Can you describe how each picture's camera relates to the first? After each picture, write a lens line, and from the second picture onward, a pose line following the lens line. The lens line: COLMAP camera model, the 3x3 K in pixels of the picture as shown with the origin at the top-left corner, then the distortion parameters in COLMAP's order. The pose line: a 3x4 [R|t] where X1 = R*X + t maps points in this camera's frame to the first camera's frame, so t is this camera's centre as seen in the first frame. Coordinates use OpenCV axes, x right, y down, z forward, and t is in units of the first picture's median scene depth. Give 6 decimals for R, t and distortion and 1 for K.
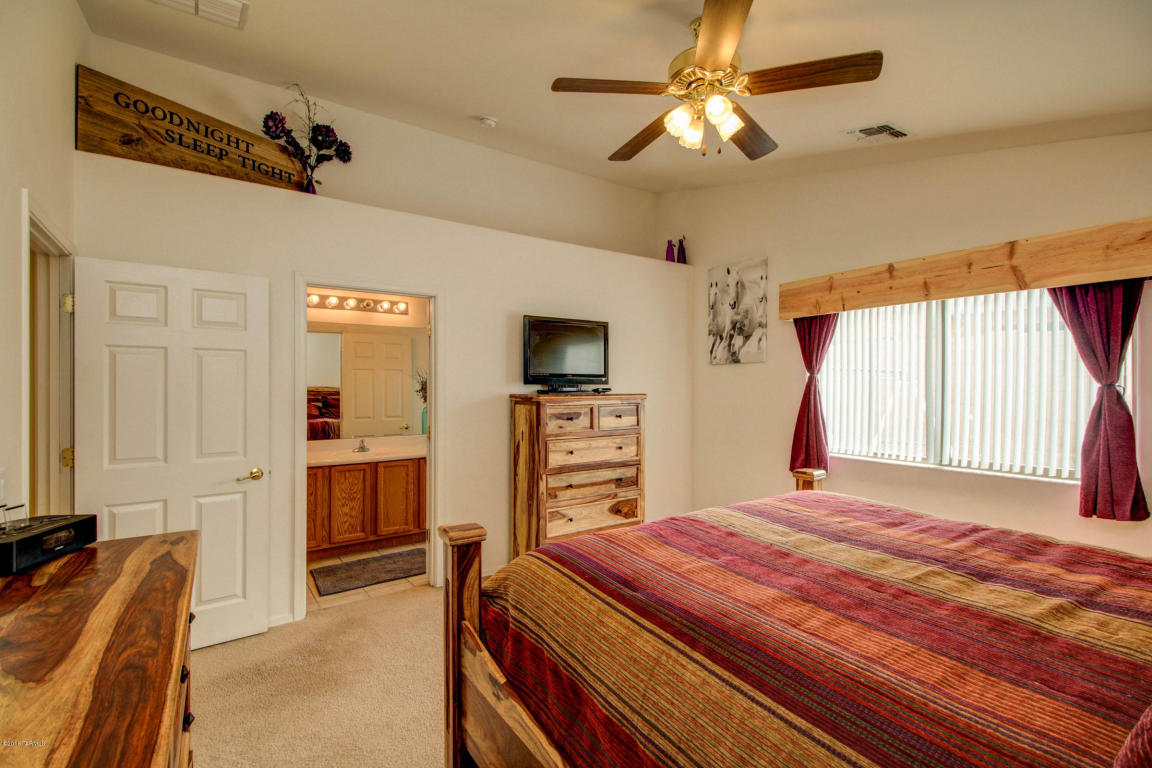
lens RADIAL K [[524.6, 0, 578.9], [0, 524.6, 386.9], [0, 0, 1]] dist [0.007589, -0.004610]
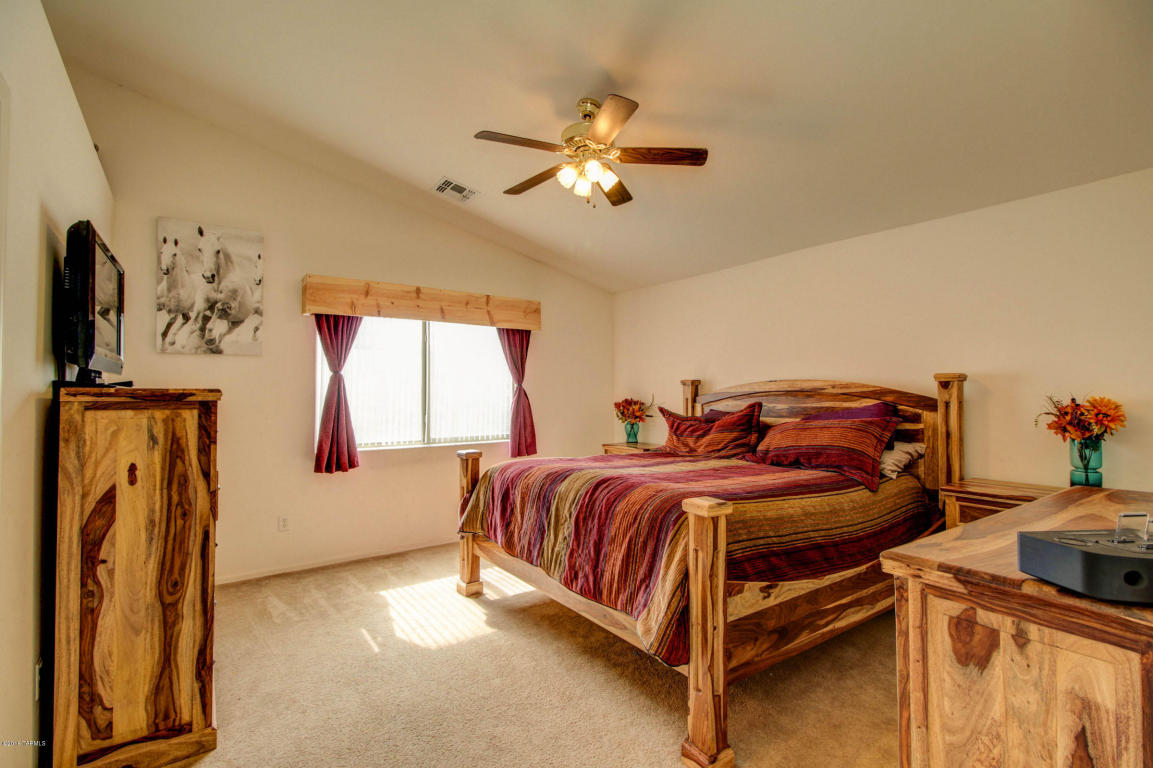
lens RADIAL K [[525.0, 0, 576.0], [0, 525.0, 385.7], [0, 0, 1]] dist [0.007589, -0.004610]
pose [[-0.010028, 0.016681, 0.999811, -0.499051], [0.003565, 0.999855, -0.016646, 0.017051], [-0.999943, 0.003397, -0.010086, 0.488571]]
